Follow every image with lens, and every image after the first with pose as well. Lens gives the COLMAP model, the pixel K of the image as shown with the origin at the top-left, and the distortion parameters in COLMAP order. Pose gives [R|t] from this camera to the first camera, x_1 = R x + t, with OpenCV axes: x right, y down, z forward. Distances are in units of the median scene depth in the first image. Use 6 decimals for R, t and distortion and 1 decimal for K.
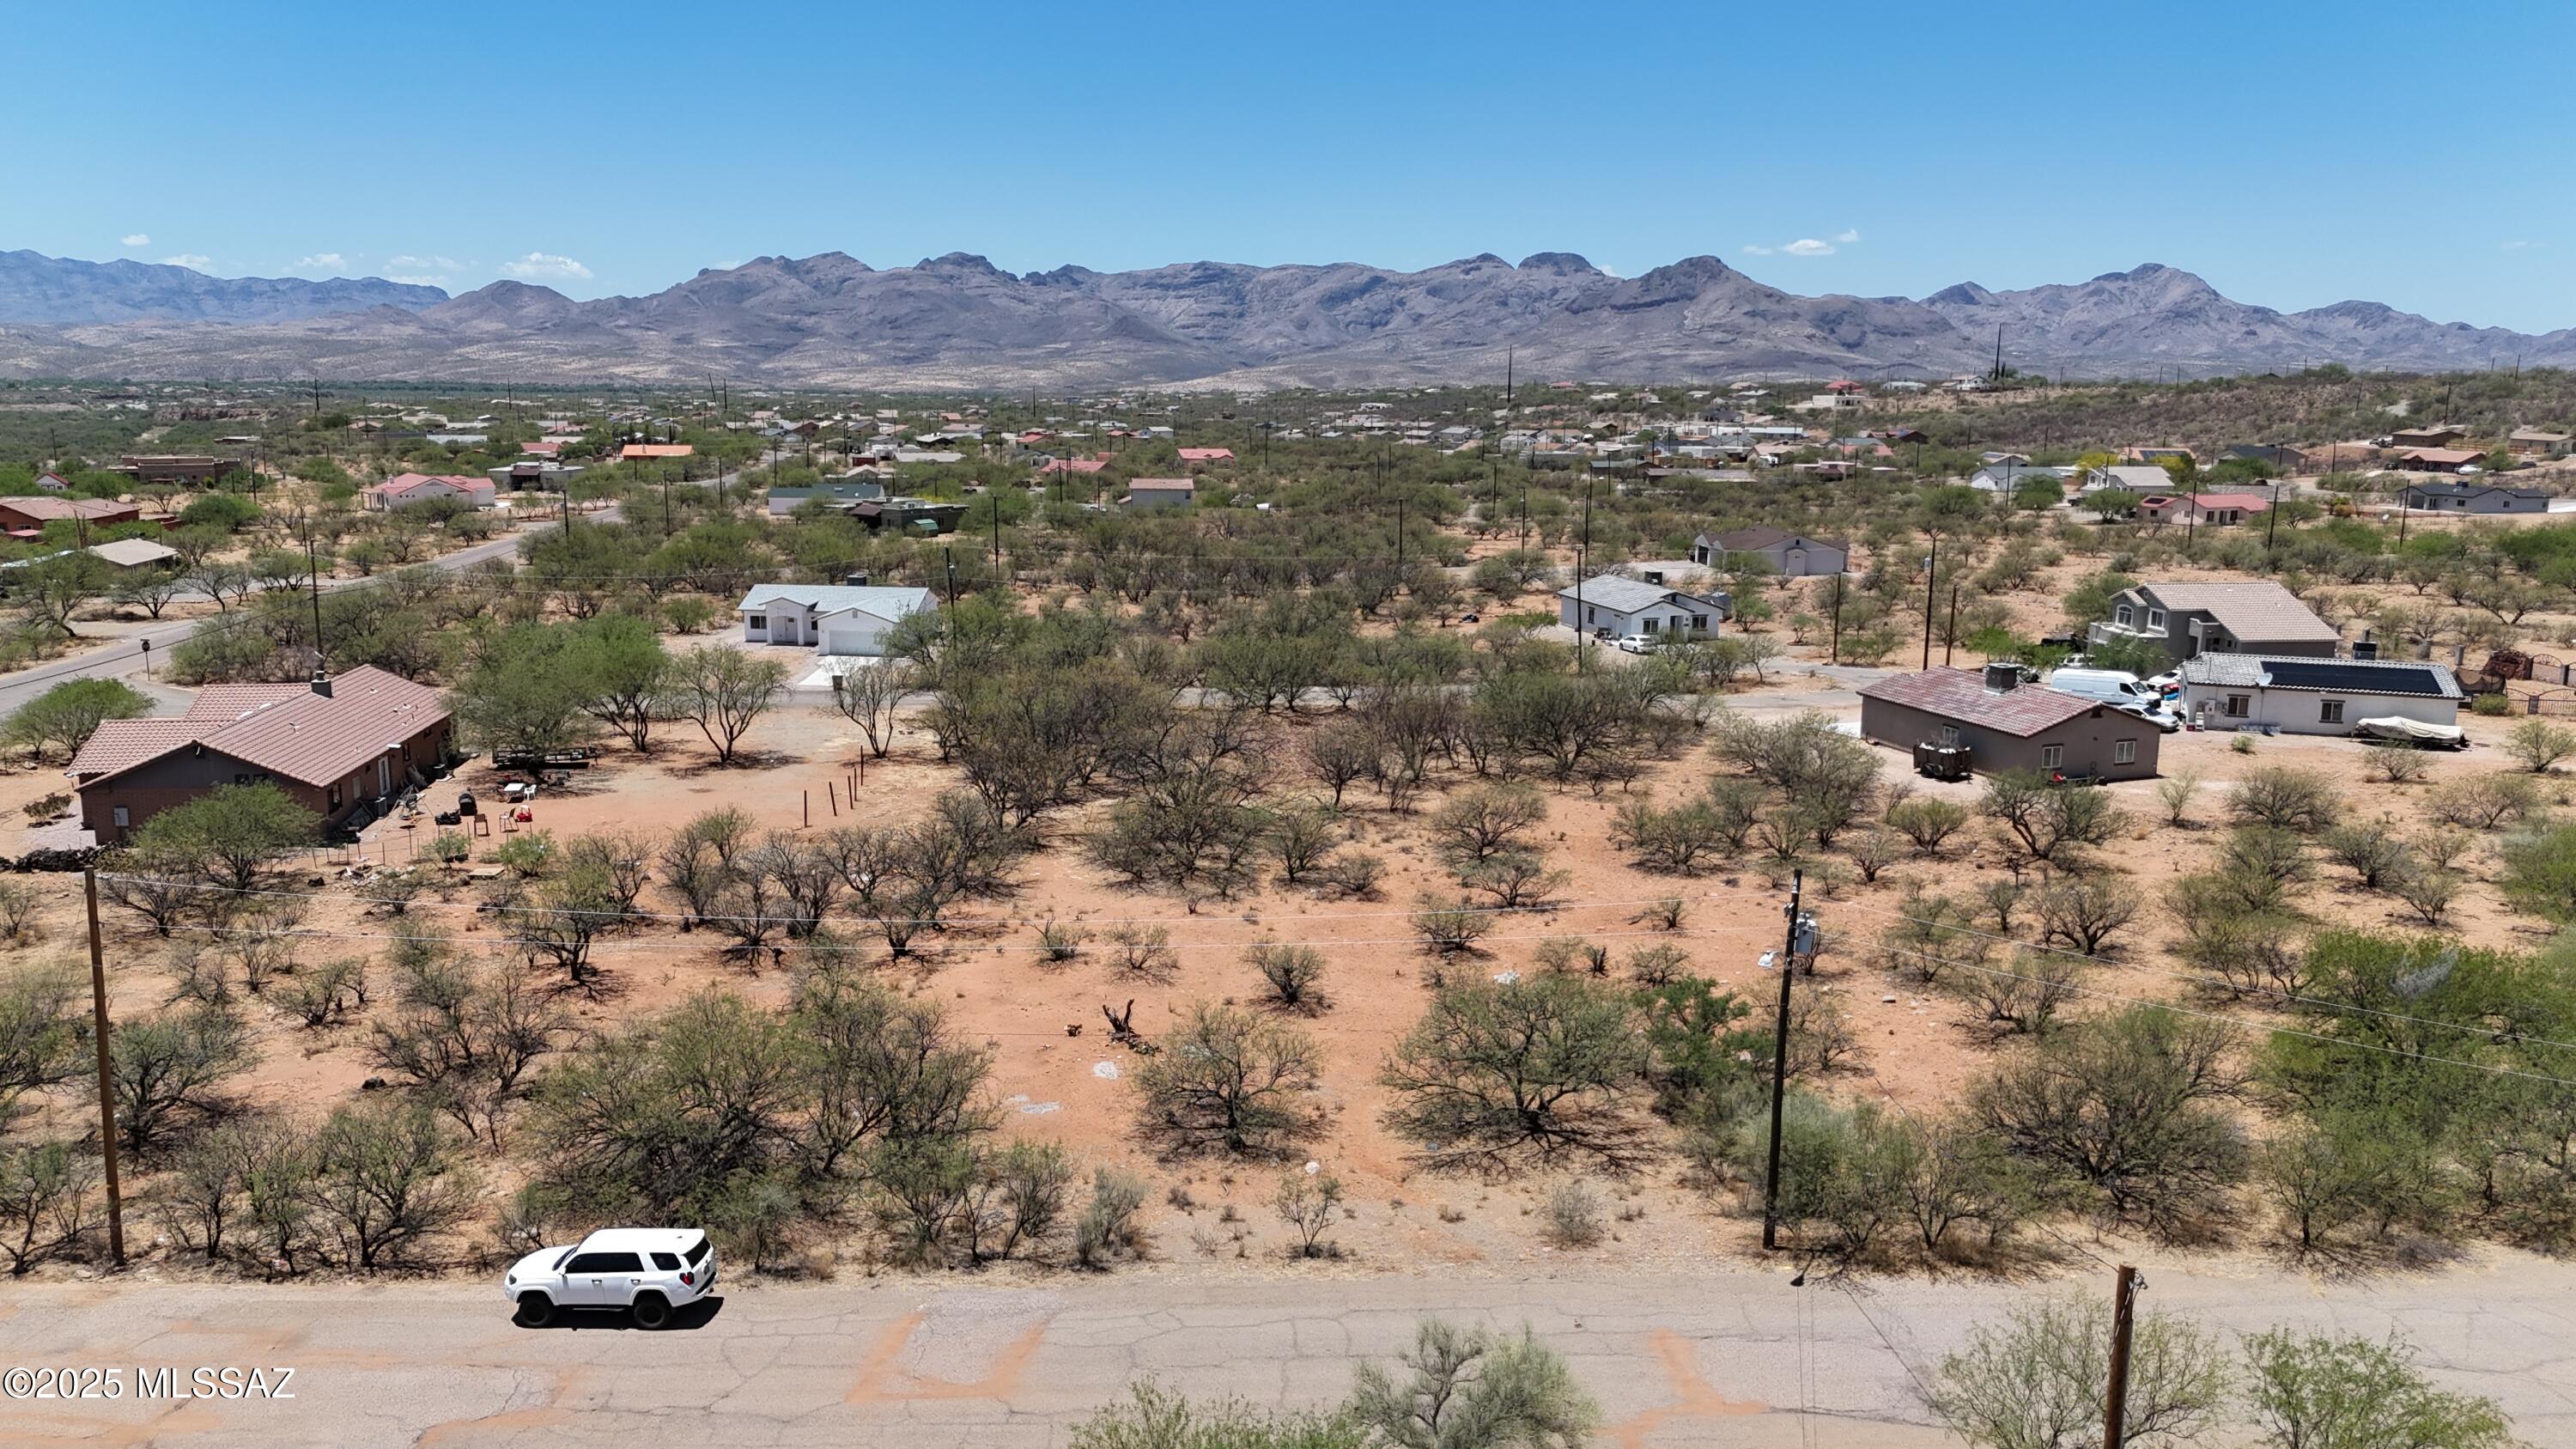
lens RADIAL K [[1886.4, 0, 1281.5], [0, 1886.4, 722.3], [0, 0, 1]] dist [0.072672, -0.064132]
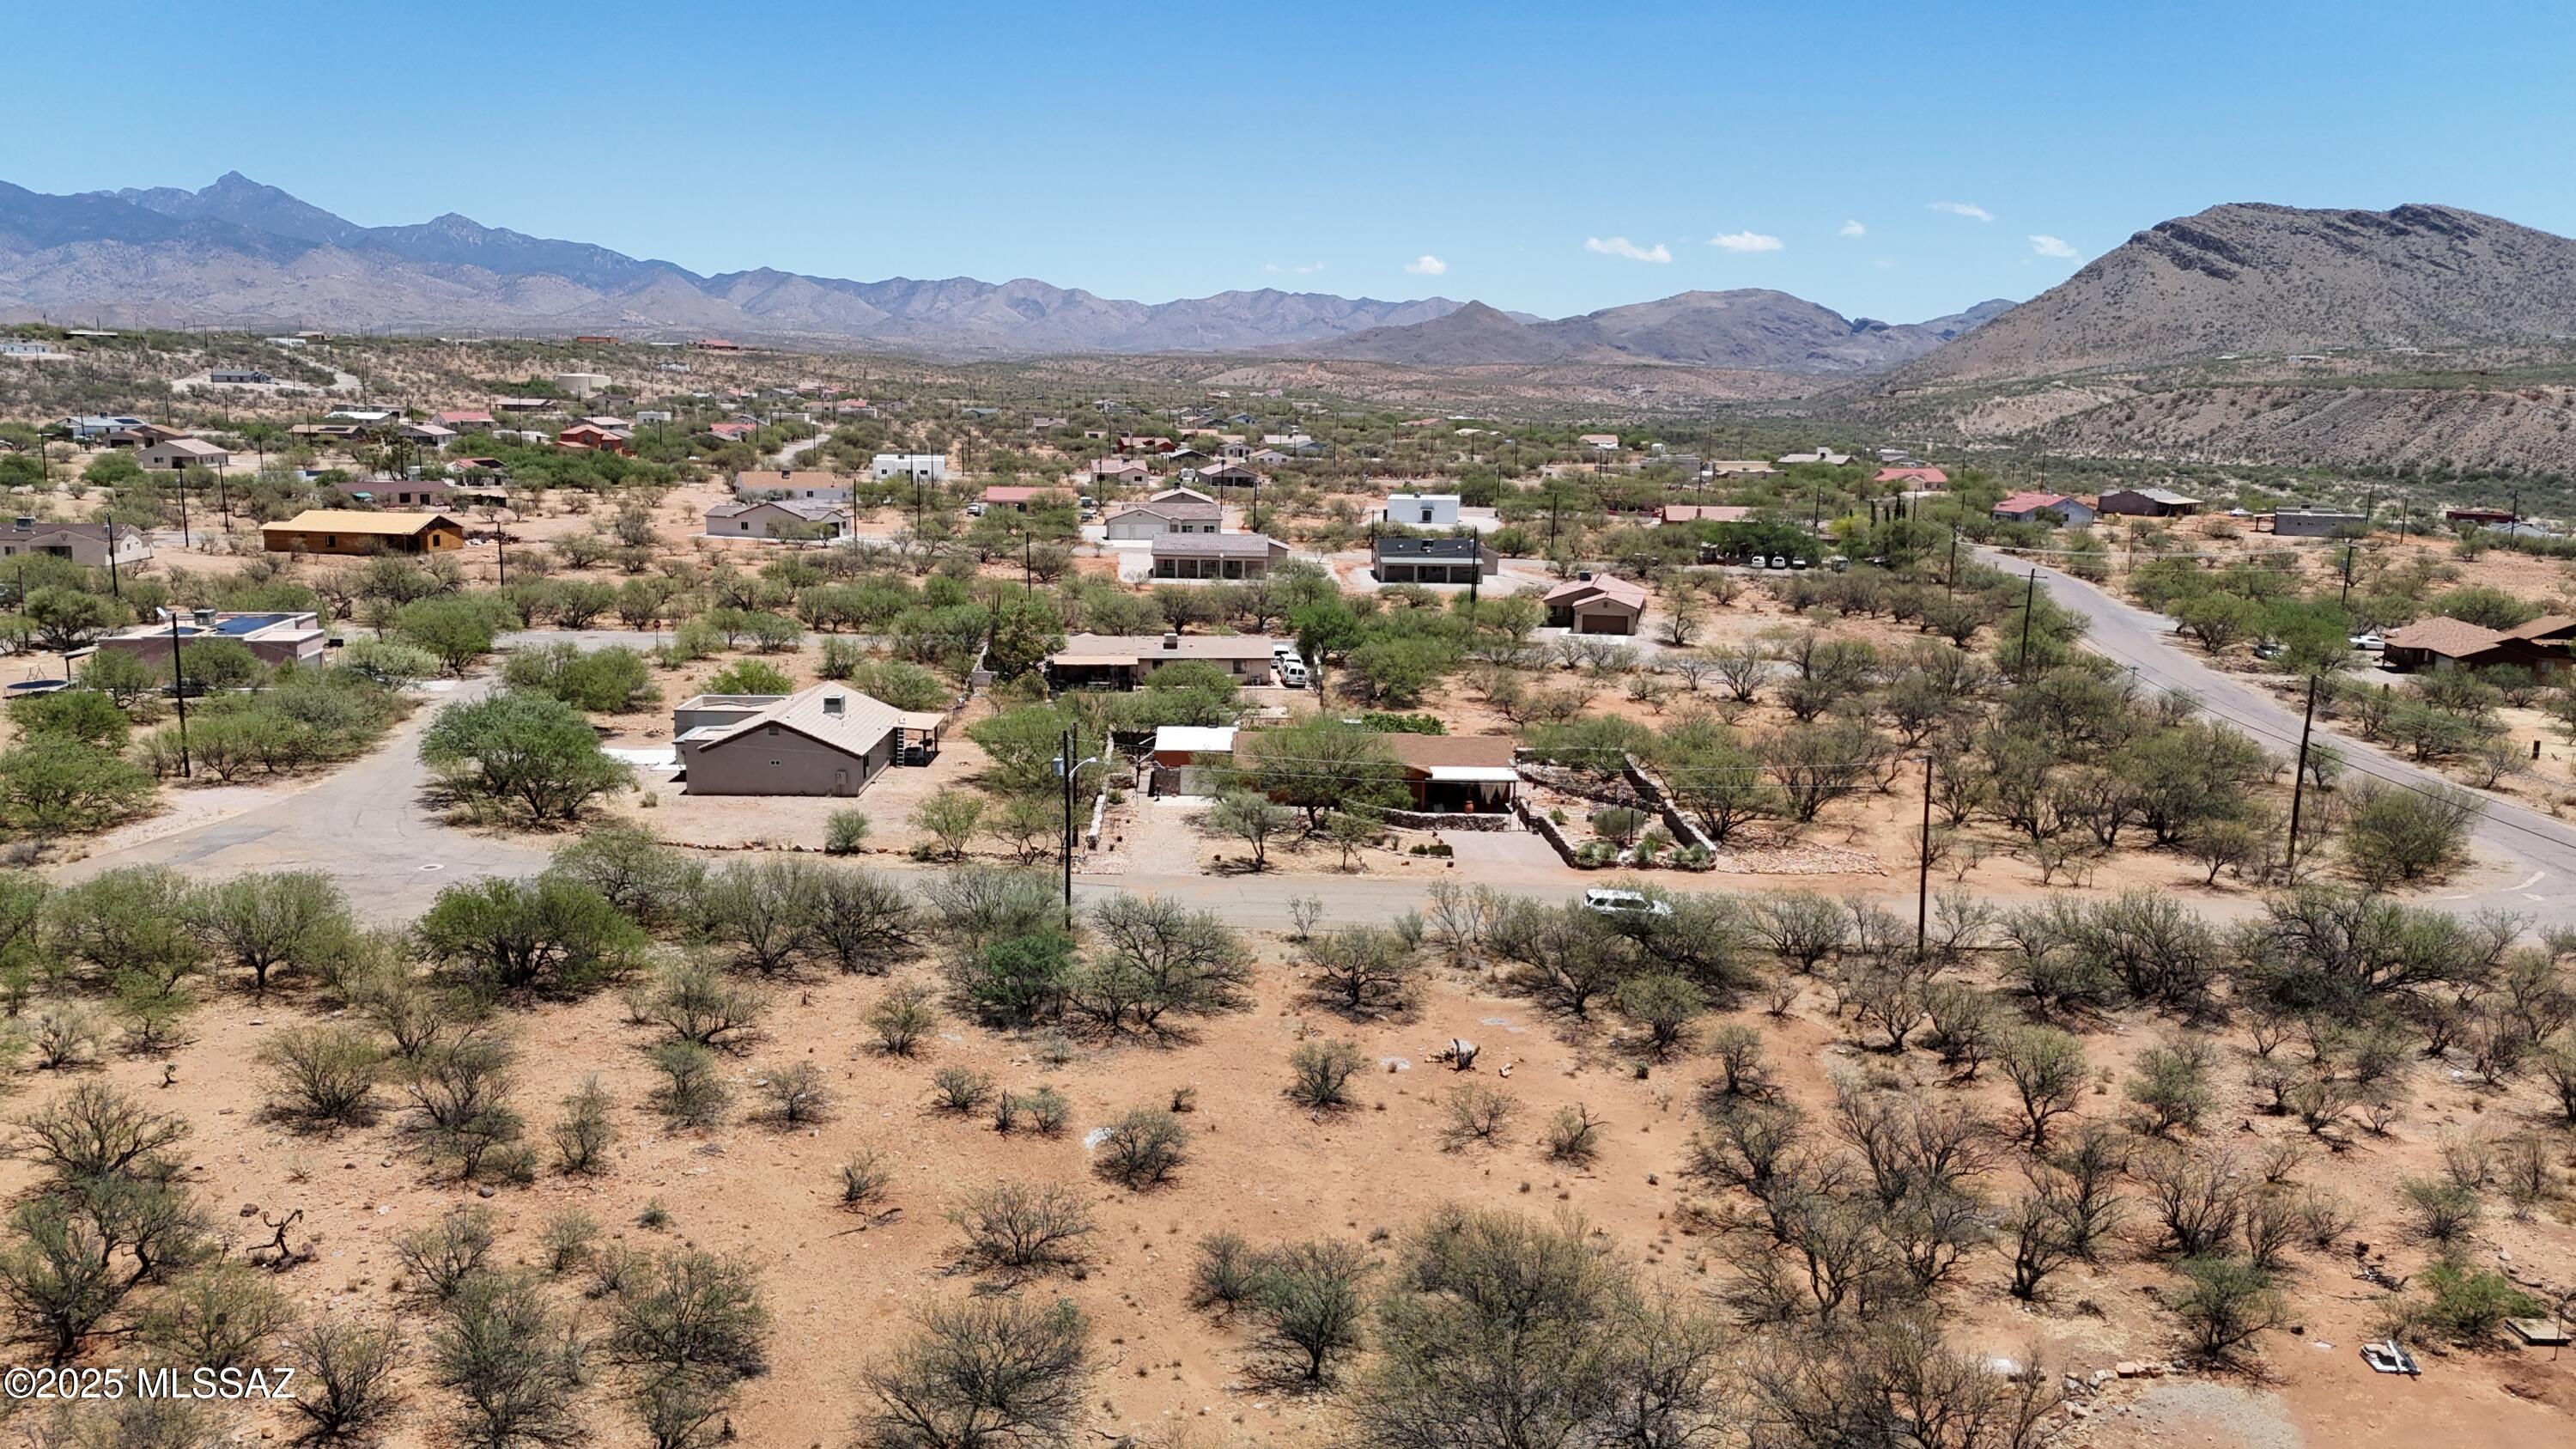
lens RADIAL K [[1886.4, 0, 1287.0], [0, 1886.4, 745.0], [0, 0, 1]] dist [0.072672, -0.064132]
pose [[-0.999592, -0.026932, -0.009561, 0.018569], [-0.028568, 0.932558, 0.359889, -0.208005], [-0.000776, 0.360015, -0.932946, 0.946494]]
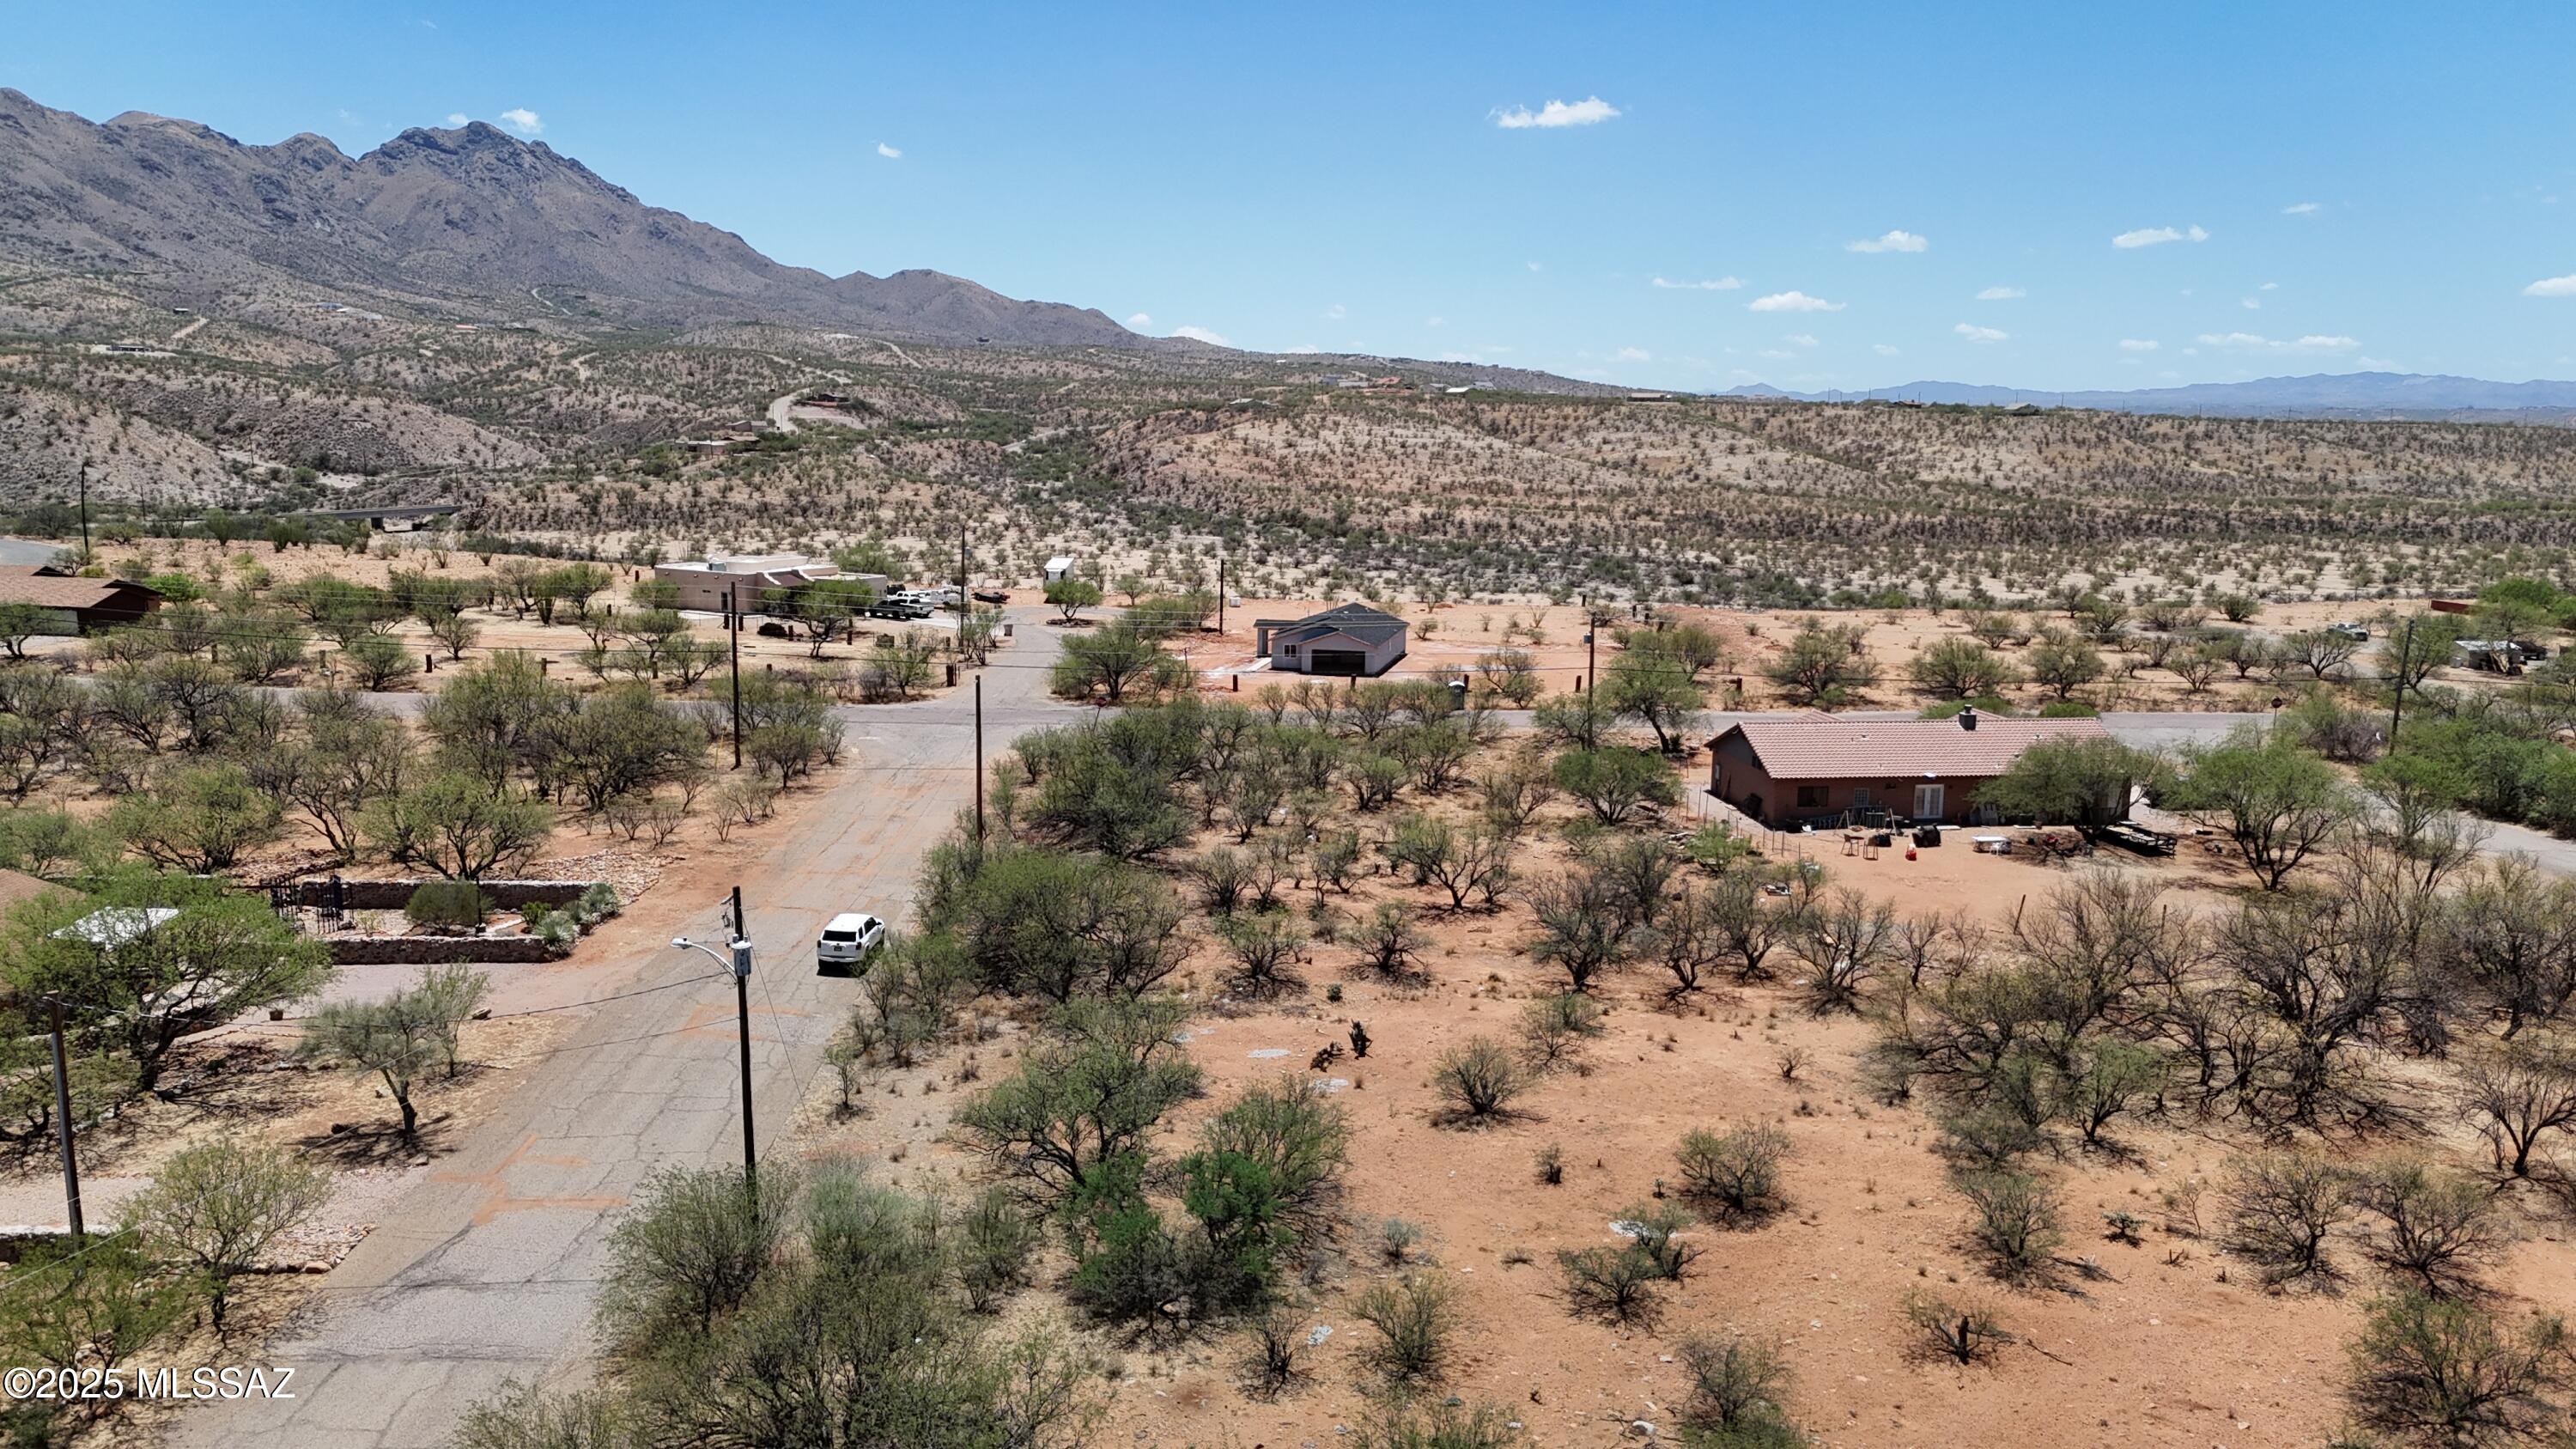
lens RADIAL K [[1886.4, 0, 1284.8], [0, 1886.4, 739.2], [0, 0, 1]] dist [0.072672, -0.064132]
pose [[0.025580, 0.160436, -0.986715, 0.425007], [-0.197253, 0.968442, 0.152351, -0.071457], [0.980019, 0.190735, 0.056419, 0.405478]]
